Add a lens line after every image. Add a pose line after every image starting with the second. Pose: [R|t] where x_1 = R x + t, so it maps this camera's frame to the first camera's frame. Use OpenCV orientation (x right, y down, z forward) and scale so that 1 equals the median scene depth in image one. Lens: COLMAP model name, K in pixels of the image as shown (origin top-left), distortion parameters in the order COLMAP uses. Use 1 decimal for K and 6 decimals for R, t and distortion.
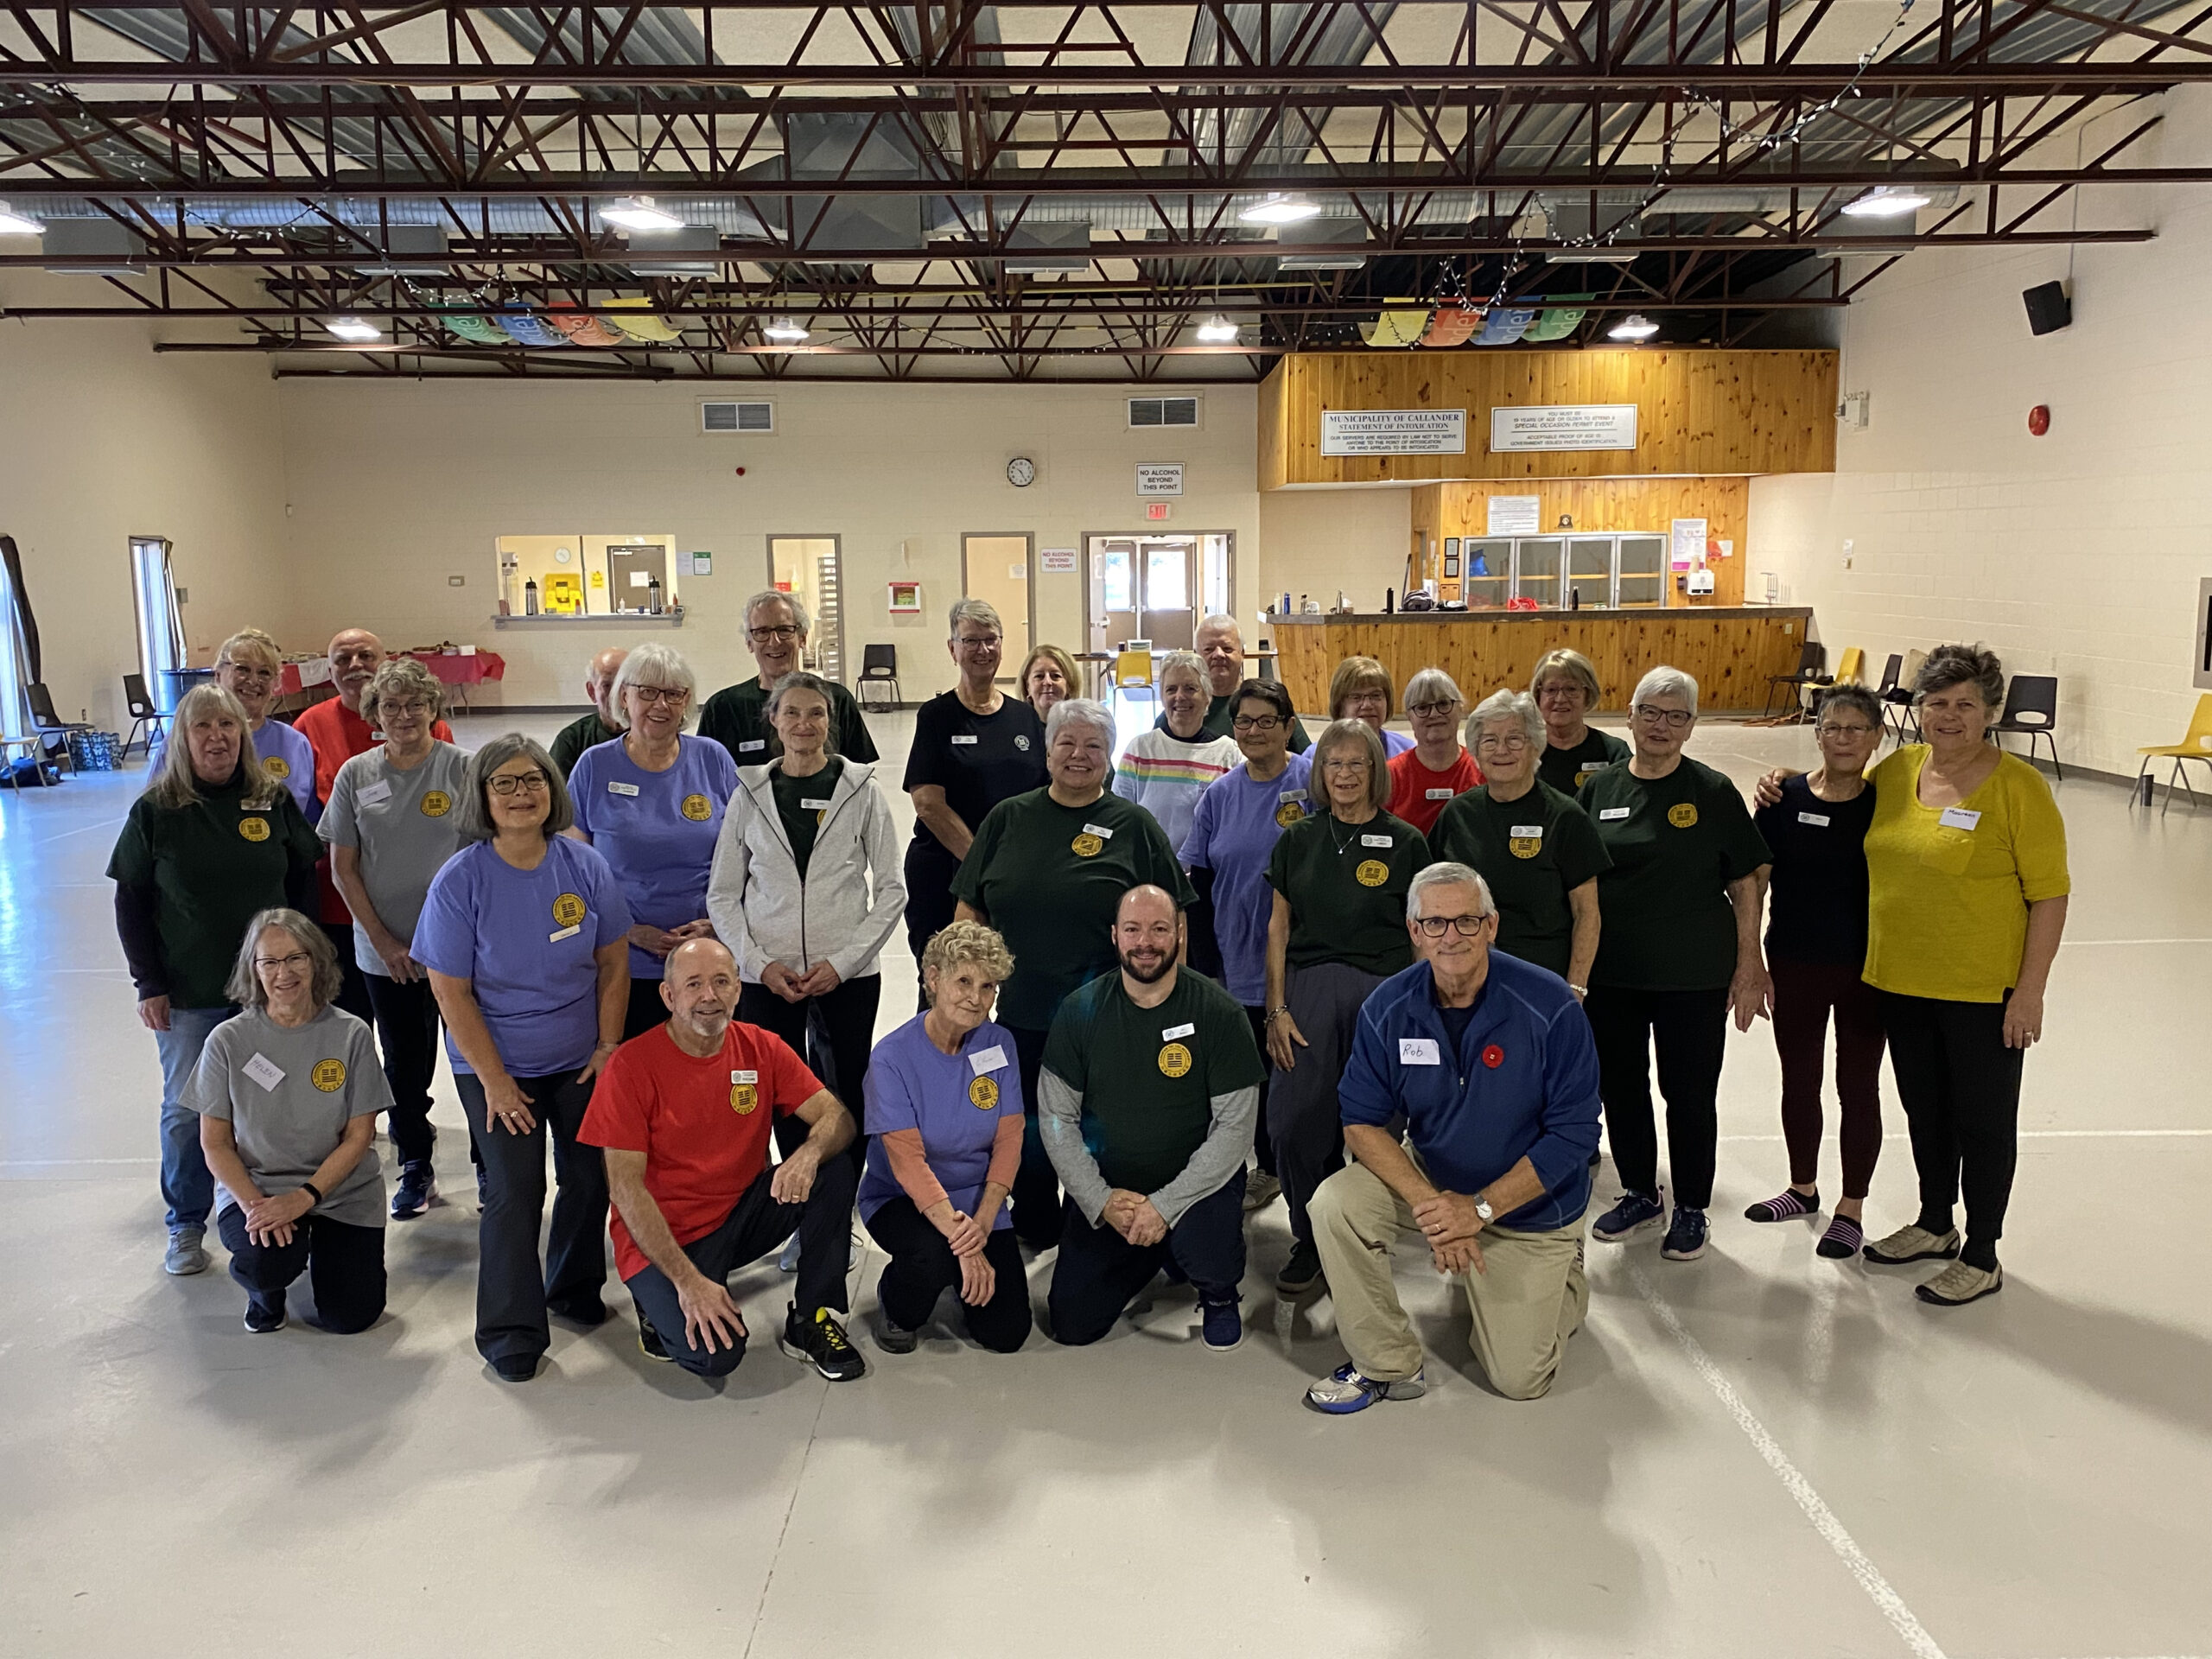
lens RADIAL K [[1907.9, 0, 1090.4], [0, 1907.9, 824.3], [0, 0, 1]] dist [0.053871, -0.070988]
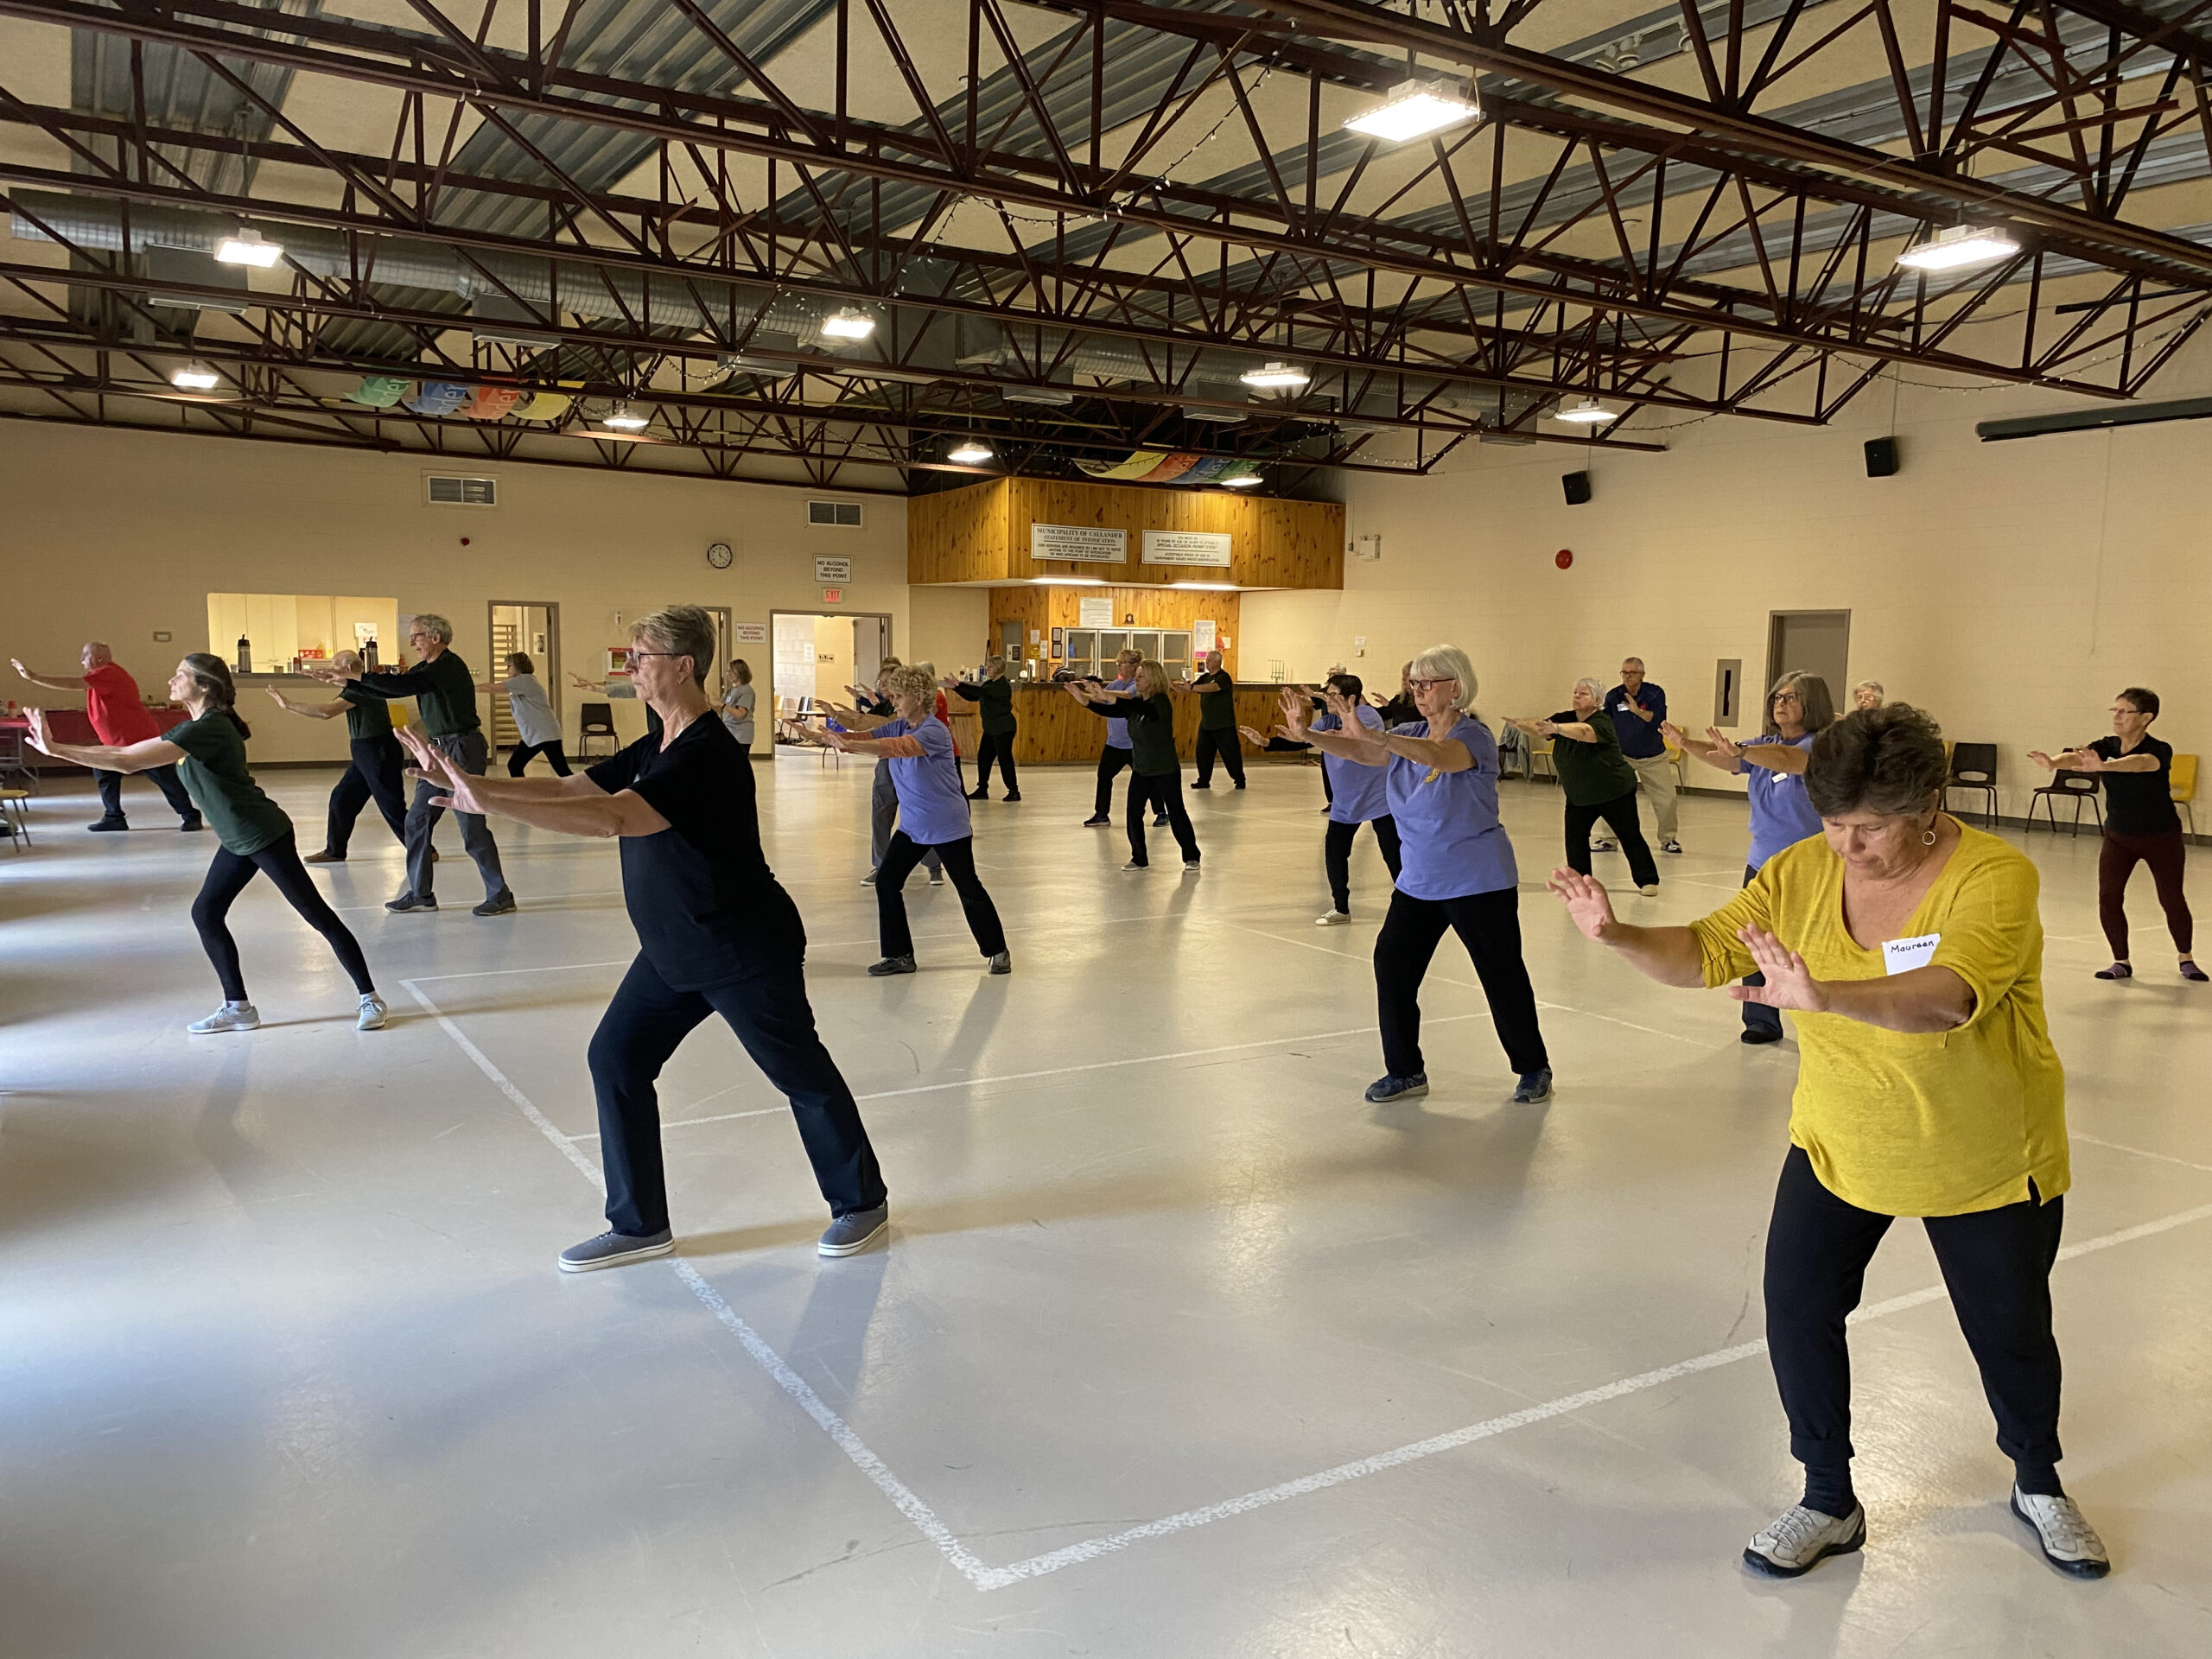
lens RADIAL K [[1680.4, 0, 1101.4], [0, 1680.4, 909.7], [0, 0, 1]] dist [0.032075, -0.028319]
pose [[0.854711, -0.050997, 0.516593, -0.432369], [0.046383, 0.998685, 0.021848, 0.020688], [-0.517028, 0.005288, 0.855952, 0.007616]]
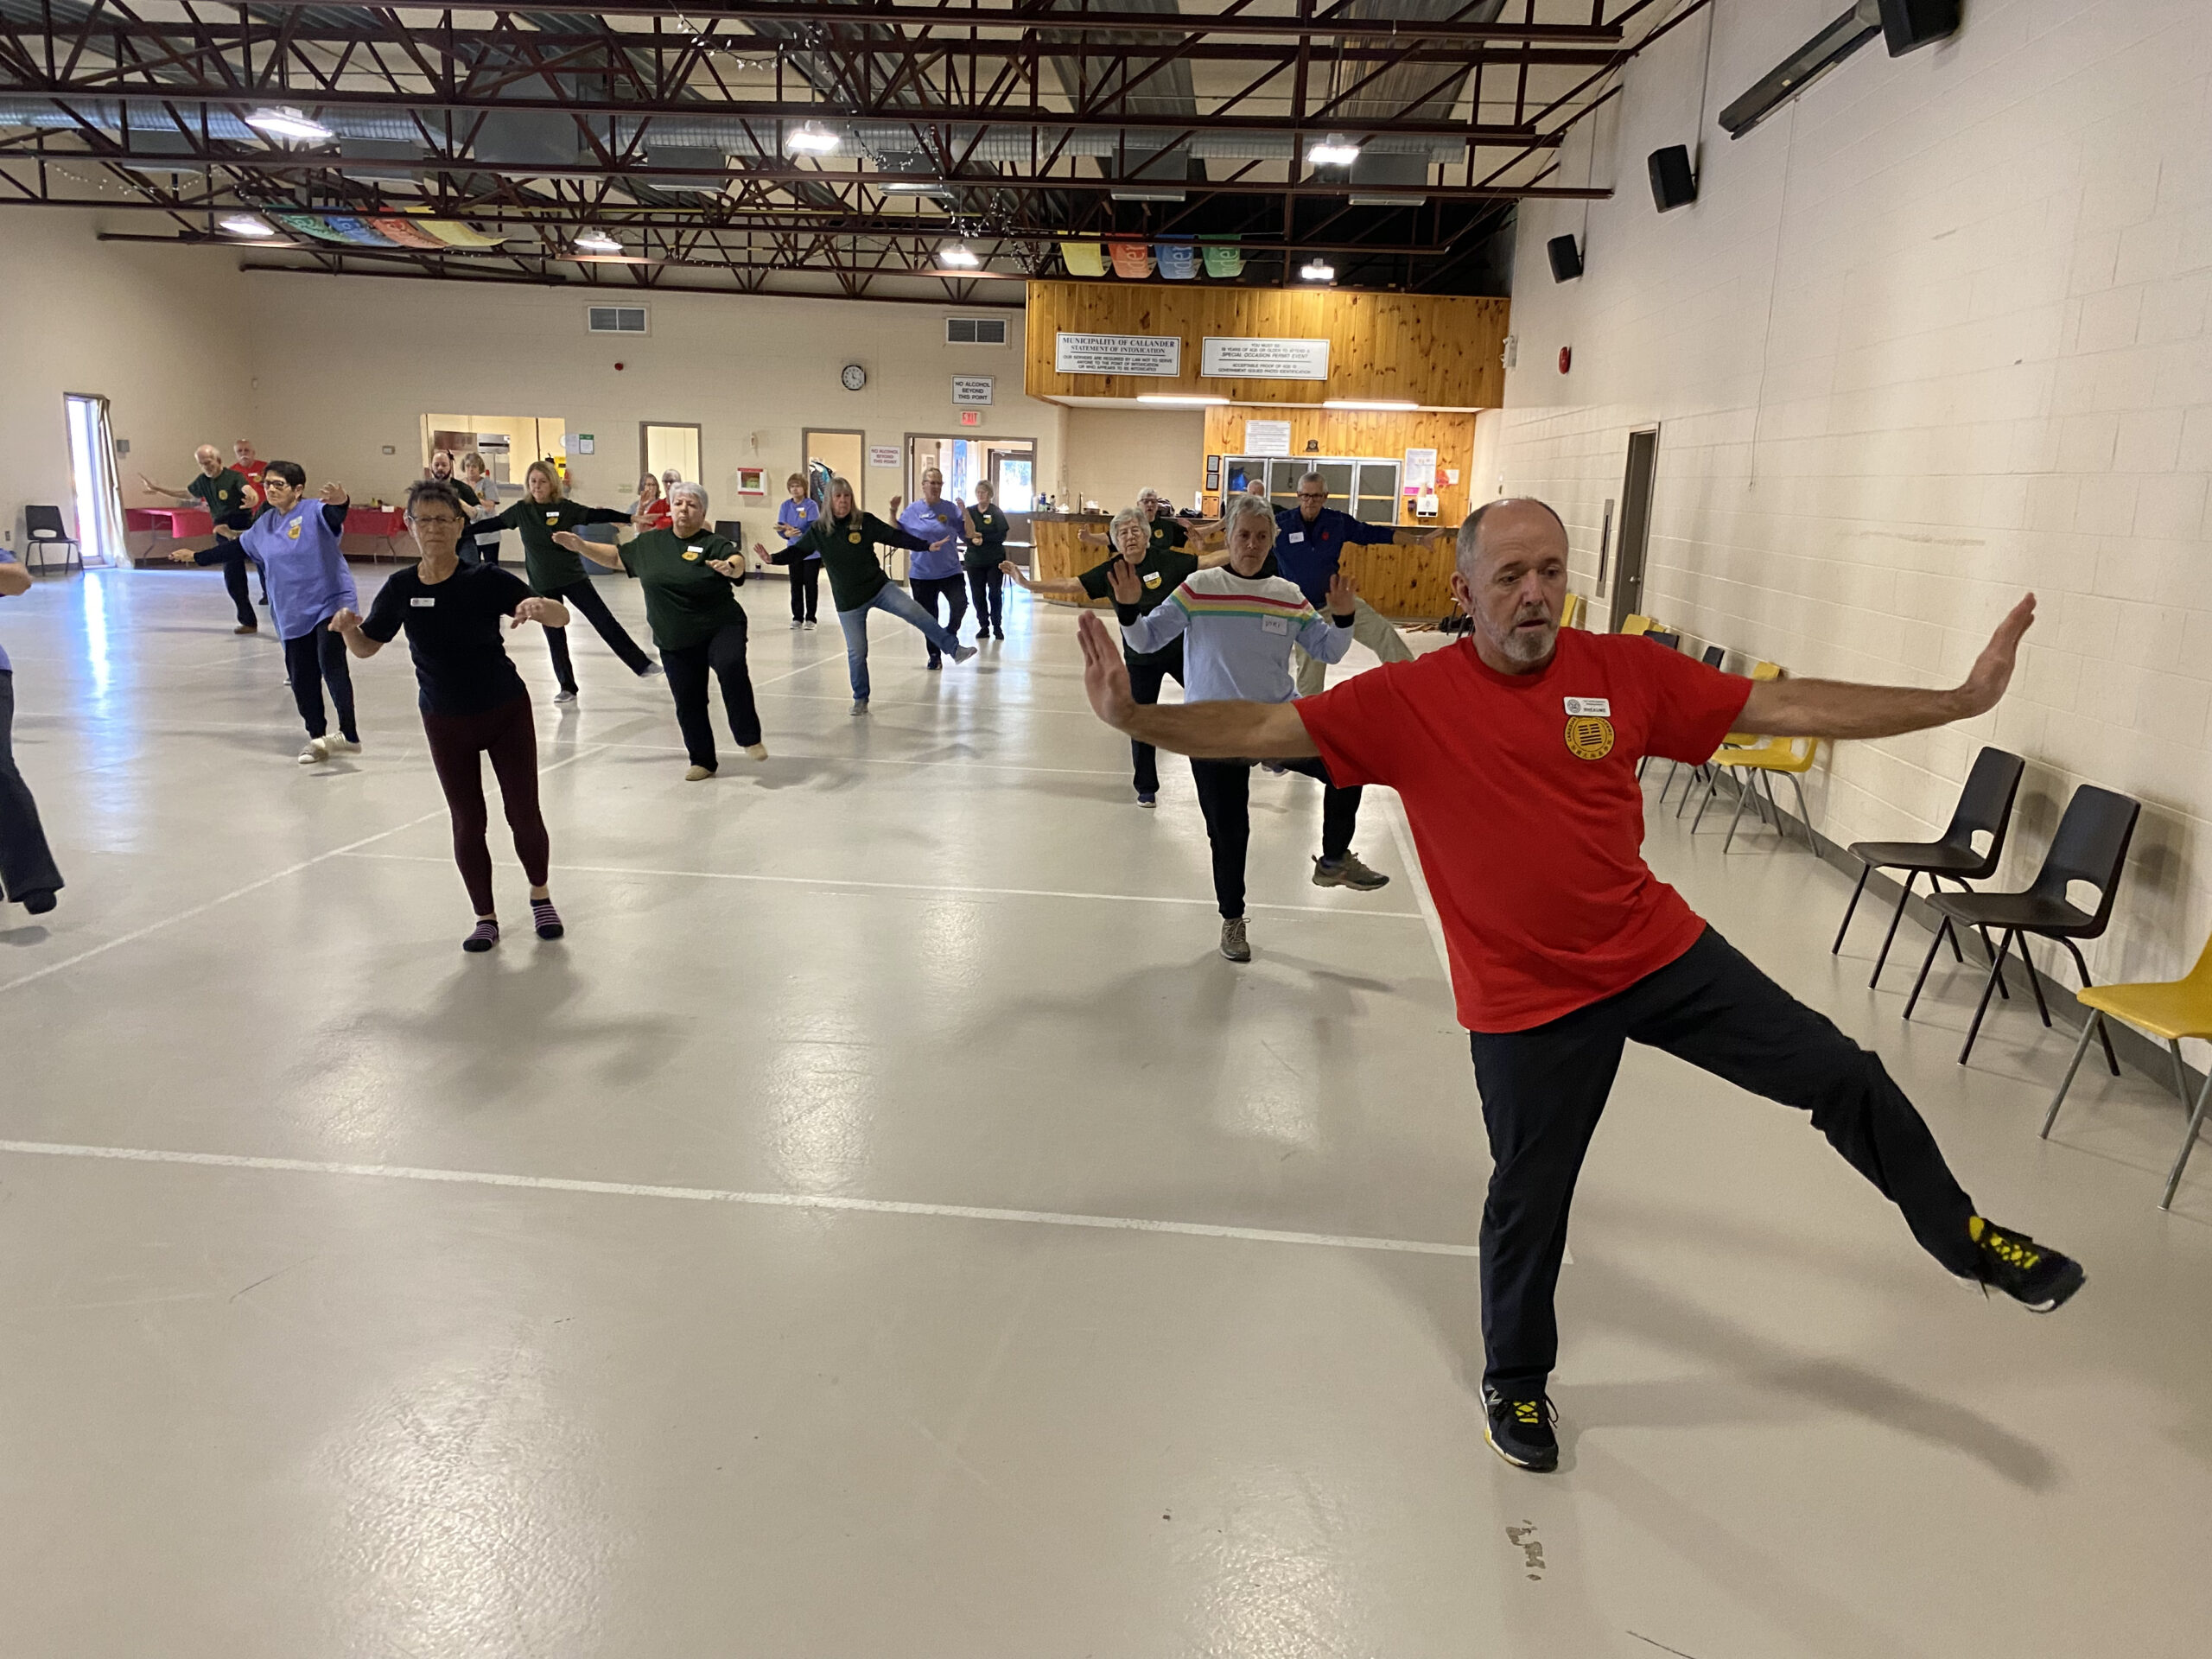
lens RADIAL K [[1680.4, 0, 1119.5], [0, 1680.4, 897.4], [0, 0, 1]] dist [0.032075, -0.028319]
pose [[0.994551, 0.070296, -0.076991, 0.257541], [-0.061890, 0.992374, 0.106603, 0.010993], [0.083897, -0.101257, 0.991316, -0.038235]]
